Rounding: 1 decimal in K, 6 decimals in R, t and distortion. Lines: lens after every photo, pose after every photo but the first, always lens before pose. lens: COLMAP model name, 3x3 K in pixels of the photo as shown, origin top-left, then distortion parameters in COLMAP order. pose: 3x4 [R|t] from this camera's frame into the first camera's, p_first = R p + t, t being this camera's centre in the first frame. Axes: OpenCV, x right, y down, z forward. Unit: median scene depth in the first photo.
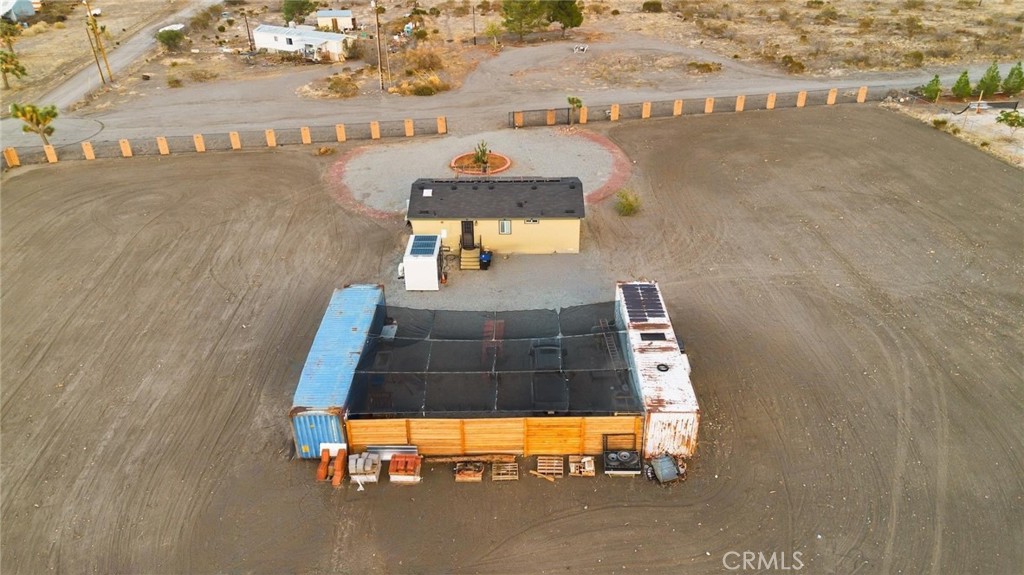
lens RADIAL K [[722.9, 0, 515.5], [0, 722.9, 288.6], [0, 0, 1]] dist [0.071550, -0.067433]
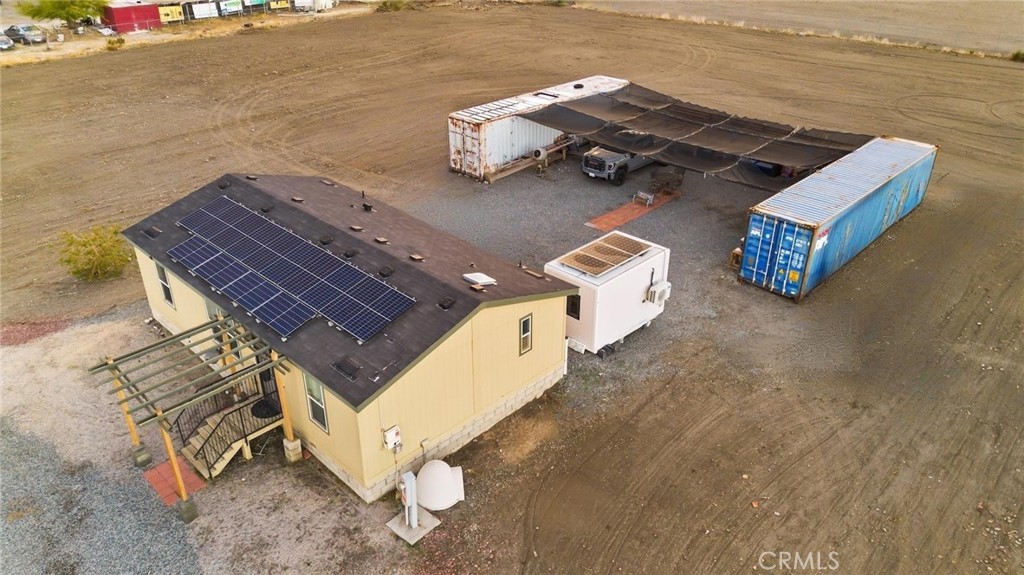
lens RADIAL K [[722.9, 0, 515.5], [0, 722.9, 288.6], [0, 0, 1]] dist [0.071550, -0.067433]
pose [[-0.717222, -0.327477, 0.615103, -0.337198], [0.357907, 0.584260, 0.728384, -0.363772], [-0.597909, 0.742562, -0.301838, 1.052591]]
